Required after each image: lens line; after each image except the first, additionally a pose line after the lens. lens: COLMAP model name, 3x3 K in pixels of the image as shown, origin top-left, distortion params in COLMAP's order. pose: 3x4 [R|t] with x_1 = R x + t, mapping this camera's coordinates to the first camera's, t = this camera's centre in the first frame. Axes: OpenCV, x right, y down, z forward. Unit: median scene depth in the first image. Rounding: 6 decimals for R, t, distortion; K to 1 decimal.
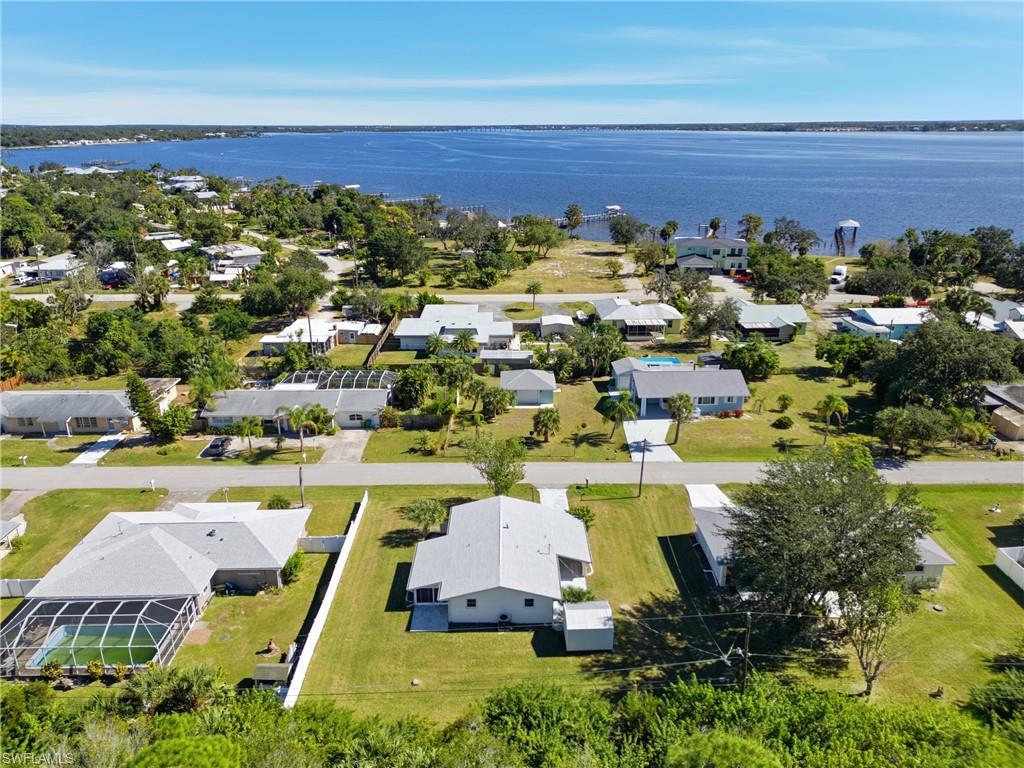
lens RADIAL K [[715.8, 0, 512.0], [0, 715.8, 384.0], [0, 0, 1]] dist [0.082770, -0.081979]
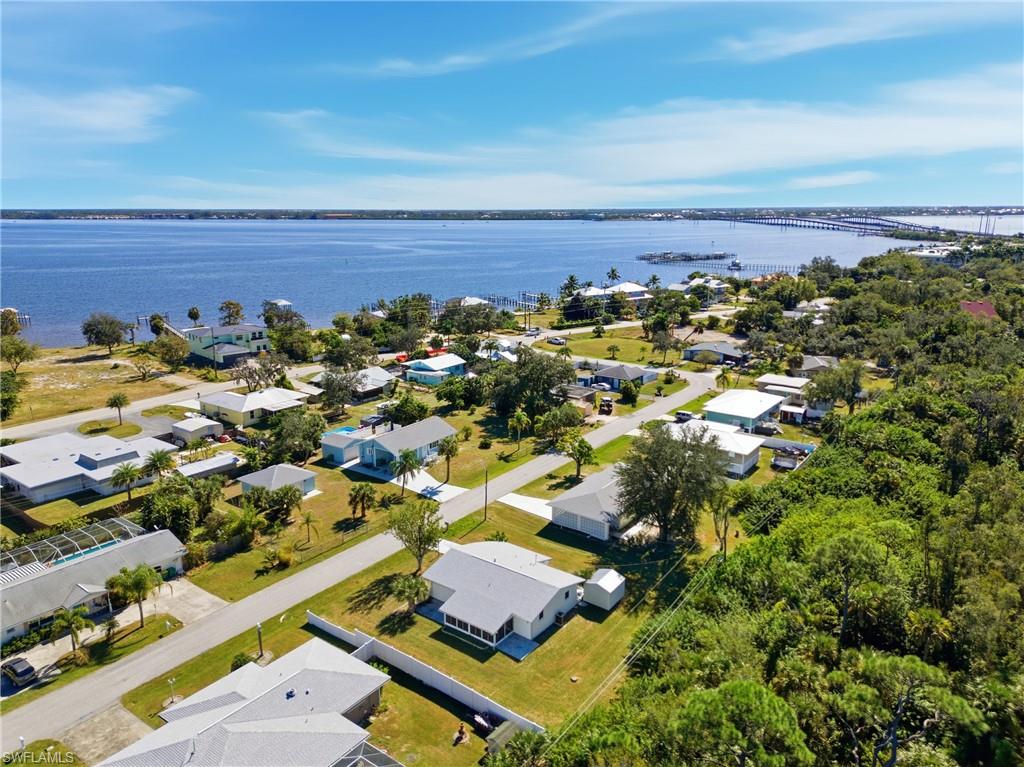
lens RADIAL K [[715.8, 0, 512.0], [0, 715.8, 383.5], [0, 0, 1]] dist [0.082770, -0.081979]
pose [[0.602085, -0.187344, 0.776141, -0.519613], [0.271524, 0.962189, 0.021620, -0.060677], [-0.750845, 0.197724, 0.630188, 0.105378]]
